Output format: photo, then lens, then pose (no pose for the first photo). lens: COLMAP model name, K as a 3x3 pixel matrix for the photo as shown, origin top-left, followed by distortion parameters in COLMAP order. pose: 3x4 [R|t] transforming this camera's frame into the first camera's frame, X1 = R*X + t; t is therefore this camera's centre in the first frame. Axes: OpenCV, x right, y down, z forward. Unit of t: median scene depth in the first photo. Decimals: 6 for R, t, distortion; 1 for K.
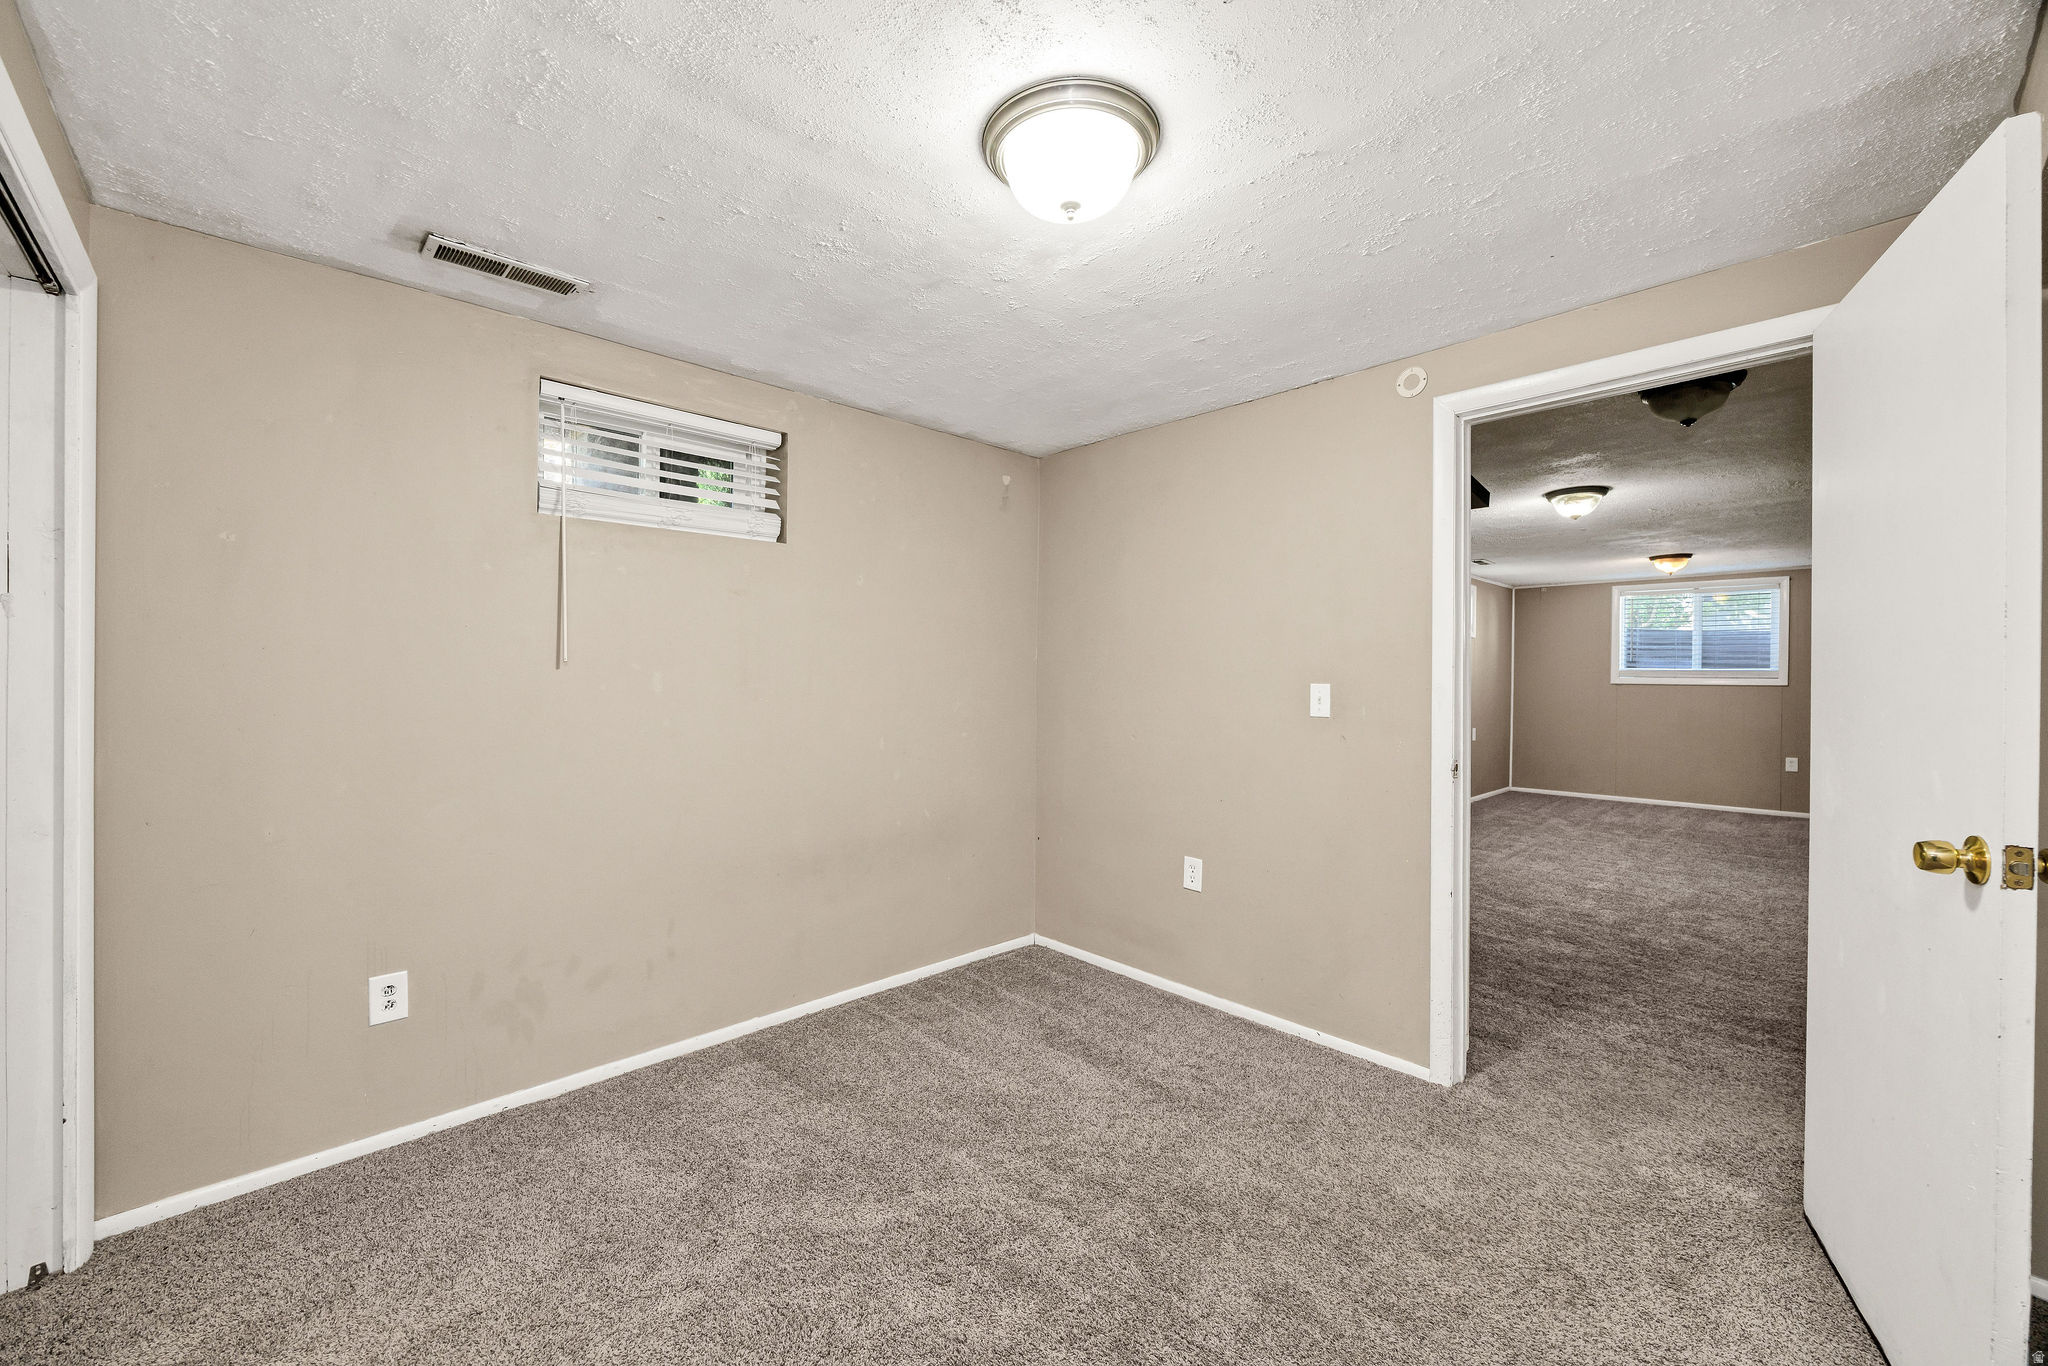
lens RADIAL K [[781.2, 0, 1024.0], [0, 781.2, 683.0], [0, 0, 1]] dist [0.000980, 0.000046]
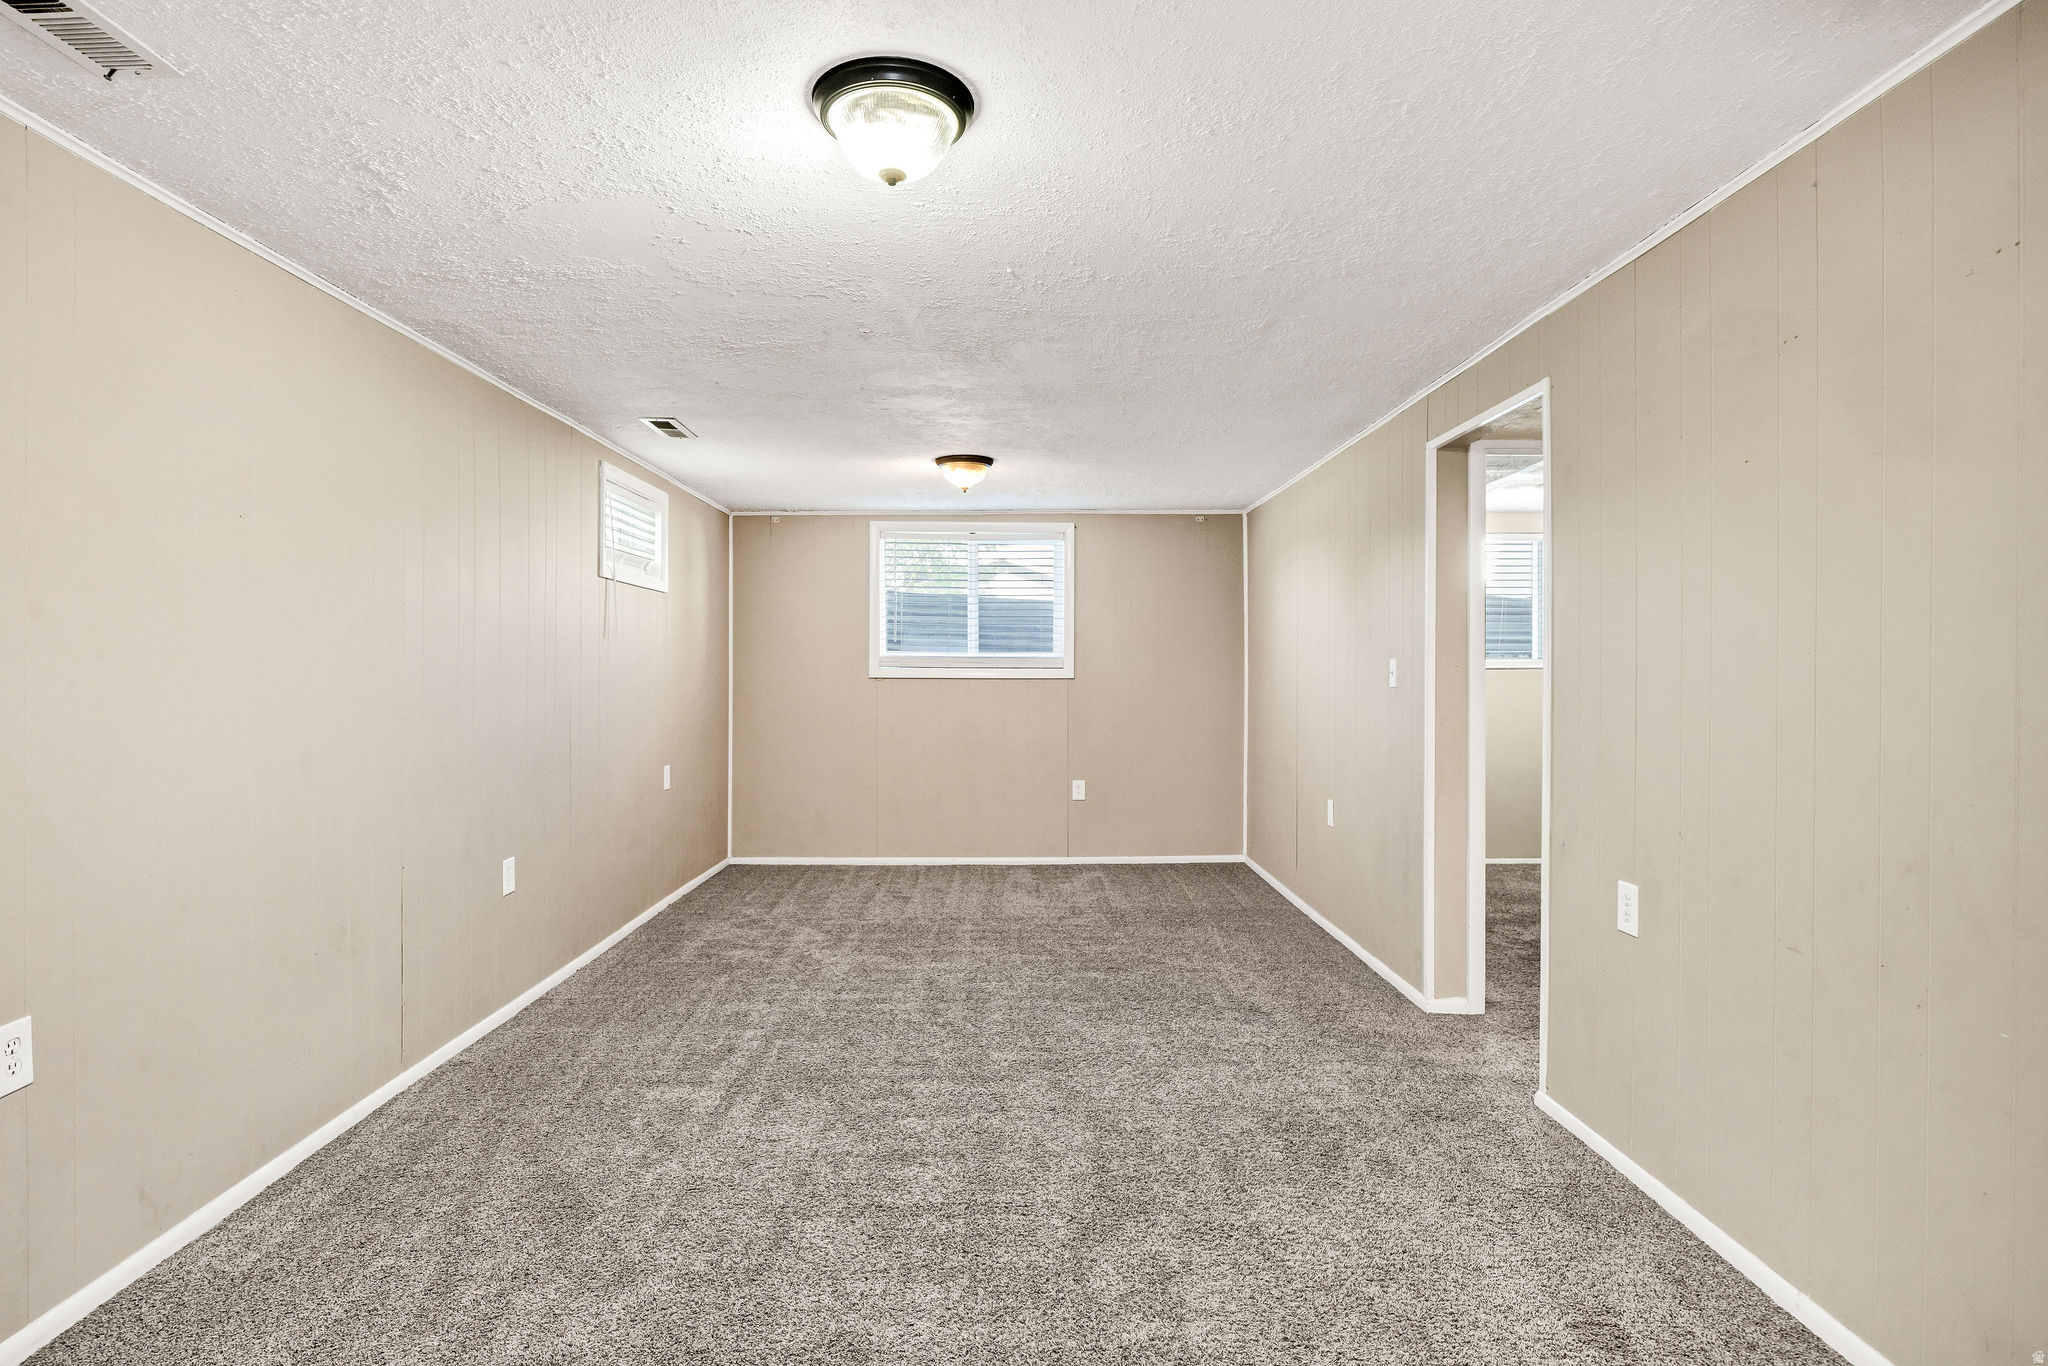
lens RADIAL K [[1142.6, 0, 1024.0], [0, 1142.6, 683.0], [0, 0, 1]] dist [-0.001377, -0.000107]
pose [[0.690044, -0.013122, 0.723648, 0.187047], [0.008489, 0.999914, 0.010037, -0.002644], [-0.723718, -0.000783, 0.690096, 0.298324]]
